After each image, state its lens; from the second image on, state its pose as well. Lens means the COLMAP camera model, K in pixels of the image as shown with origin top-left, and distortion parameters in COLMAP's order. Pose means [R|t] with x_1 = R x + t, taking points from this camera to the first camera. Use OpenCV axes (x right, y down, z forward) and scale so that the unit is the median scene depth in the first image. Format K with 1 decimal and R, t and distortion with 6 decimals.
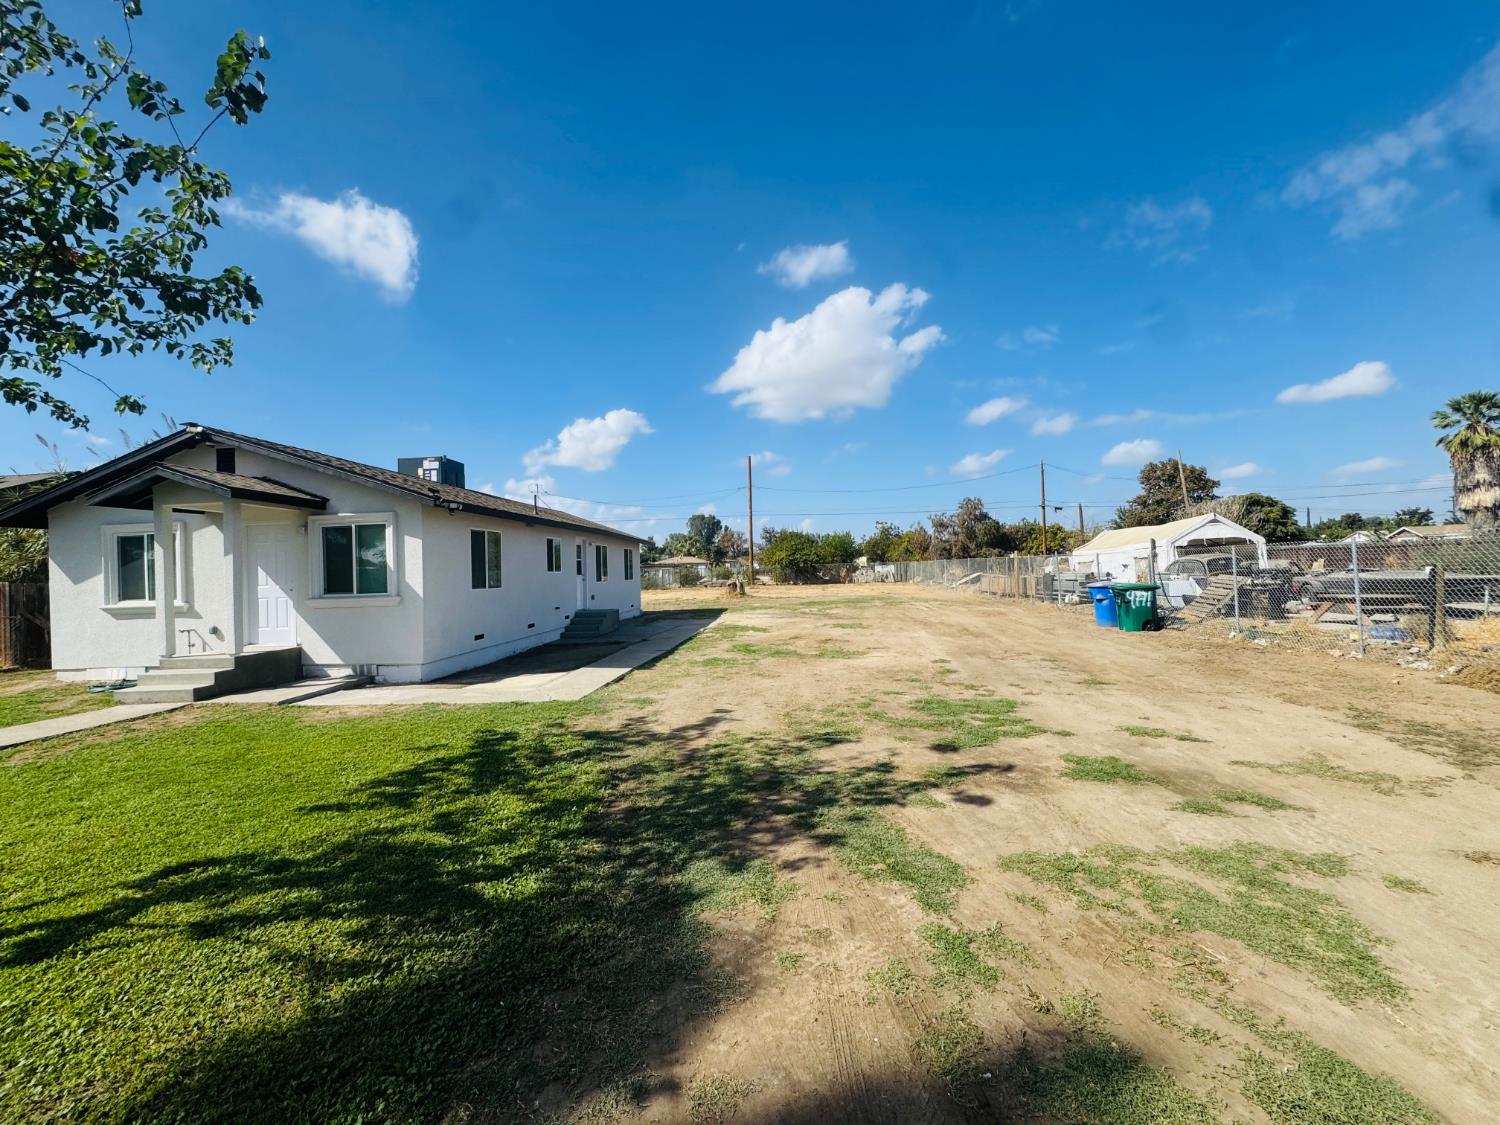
lens RADIAL K [[598.9, 0, 748.1], [0, 598.9, 563.8], [0, 0, 1]] dist [-0.005566, 0.000845]
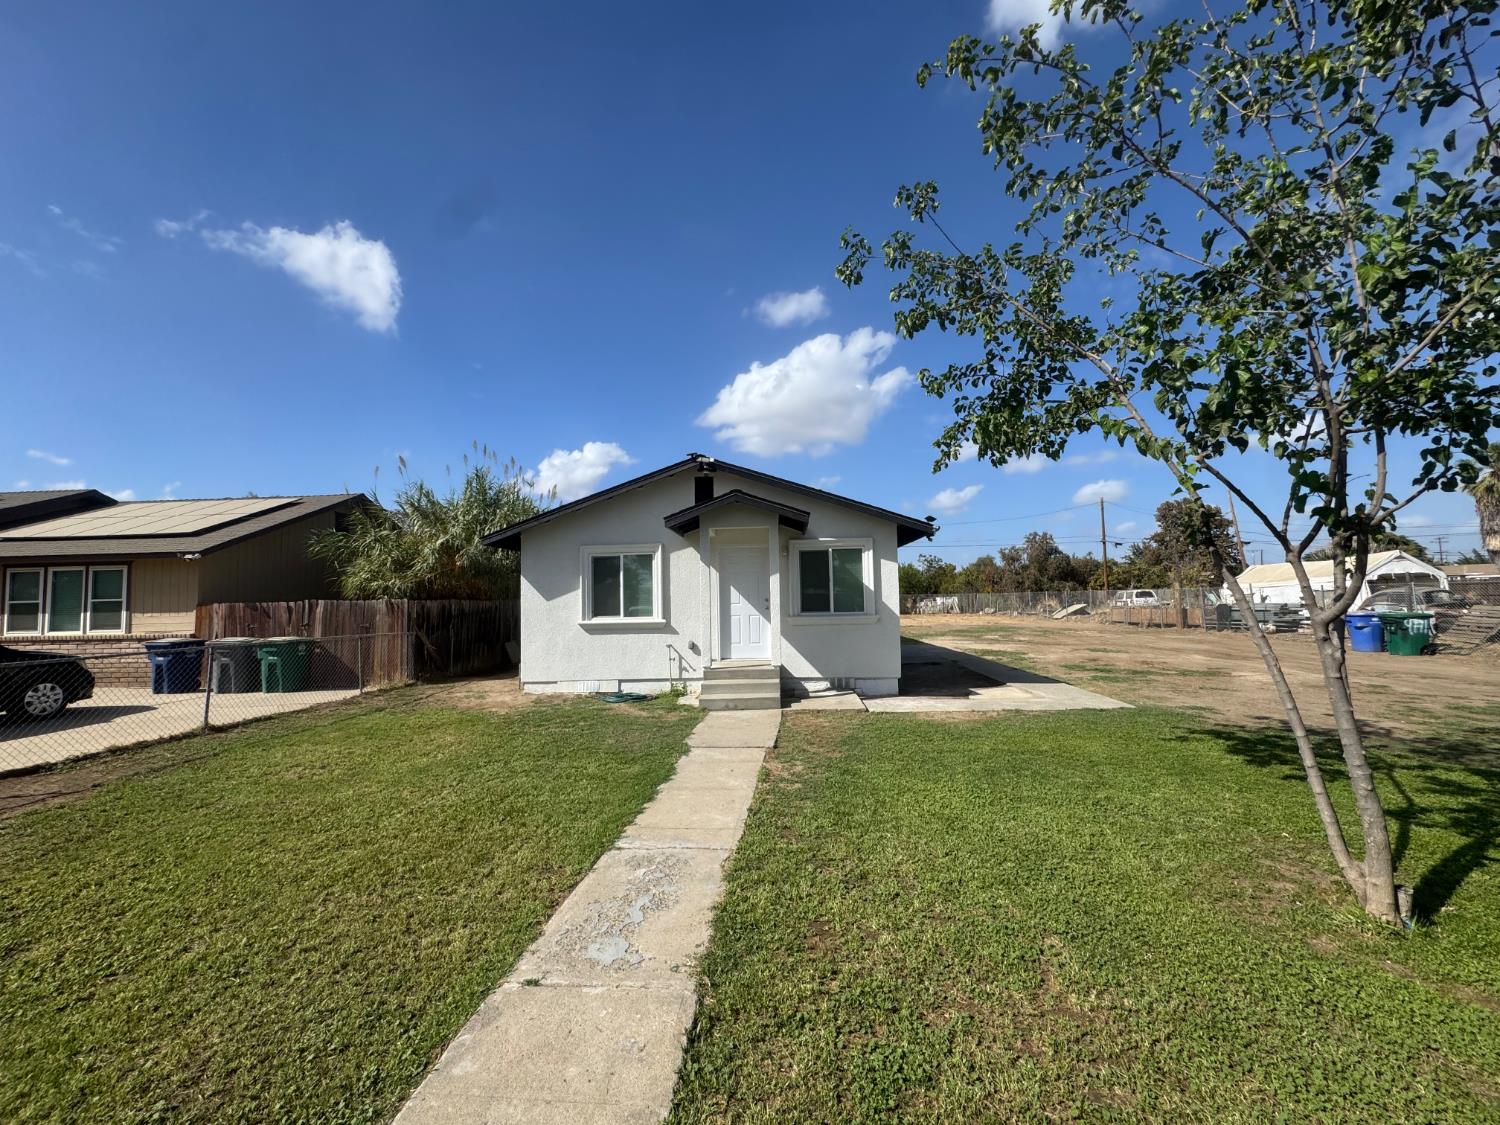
lens RADIAL K [[594.6, 0, 748.2], [0, 594.6, 559.7], [0, 0, 1]] dist [-0.001048, -0.000102]
pose [[0.999287, 0.013347, 0.035317, -0.849134], [-0.011198, 0.998113, -0.060373, 0.021841], [-0.036056, 0.059935, 0.997551, -0.079482]]
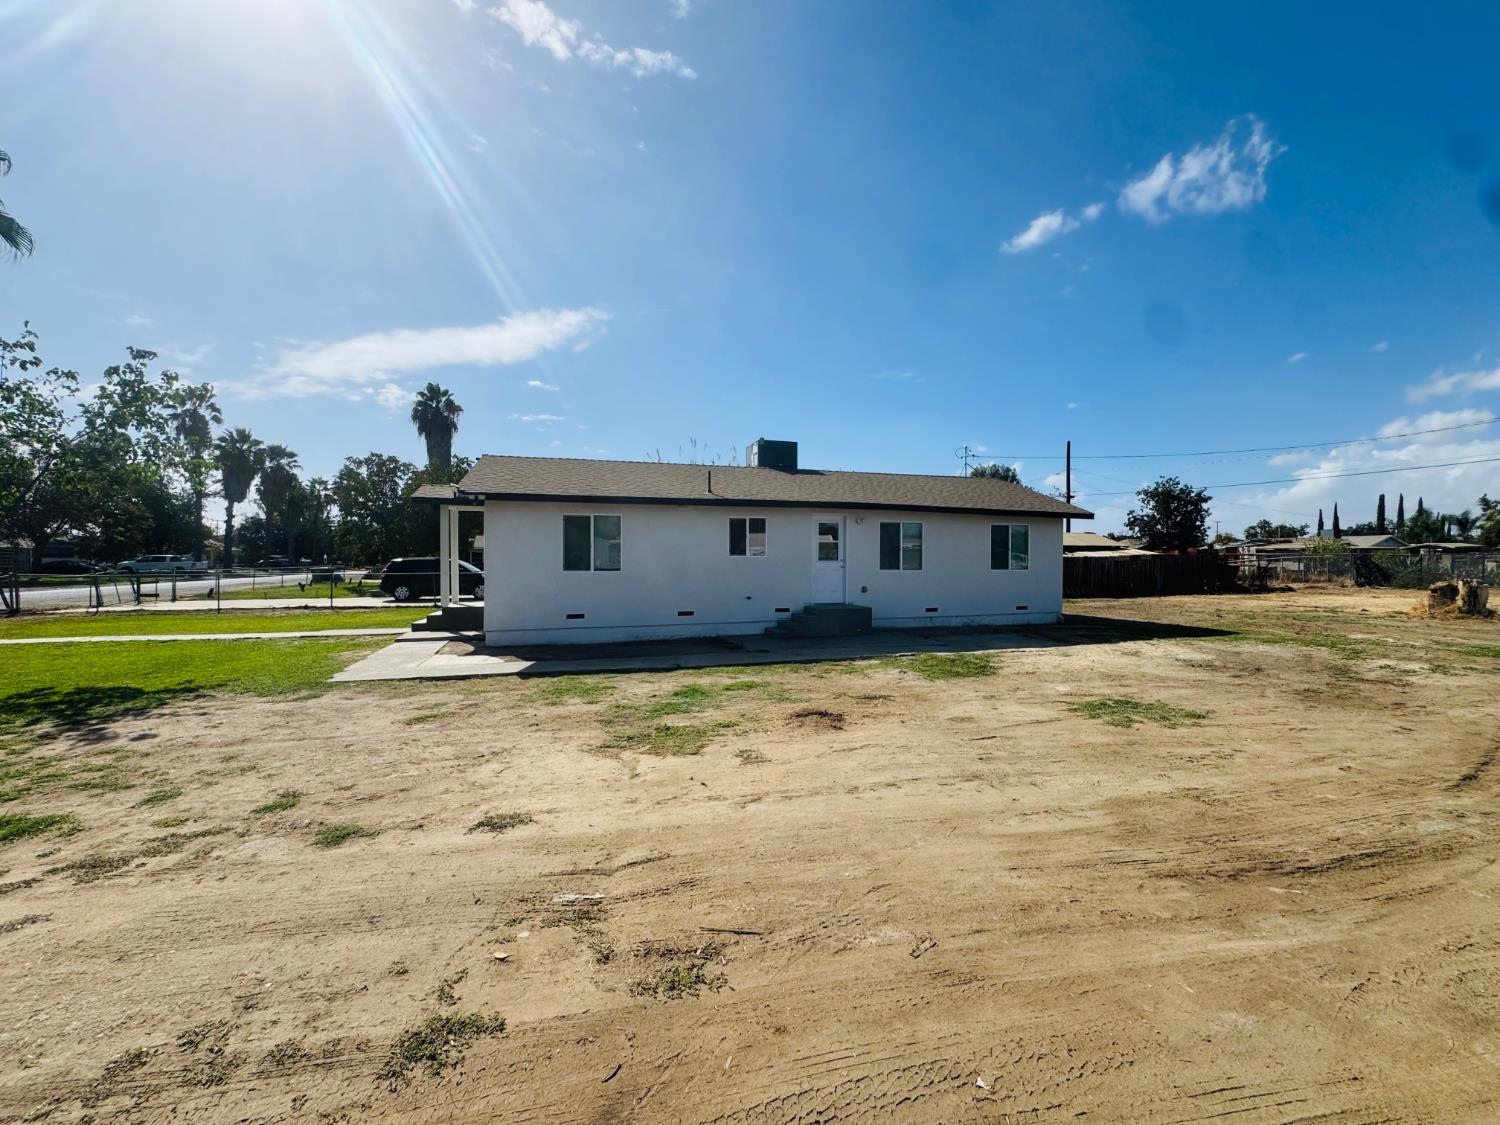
lens RADIAL K [[603.1, 0, 749.0], [0, 603.1, 559.8], [0, 0, 1]] dist [-0.000529, -0.000005]
pose [[0.364321, 0.032484, -0.930707, 0.762351], [-0.002015, 0.999417, 0.034094, -0.017788], [0.931271, -0.010546, 0.364174, 1.040816]]
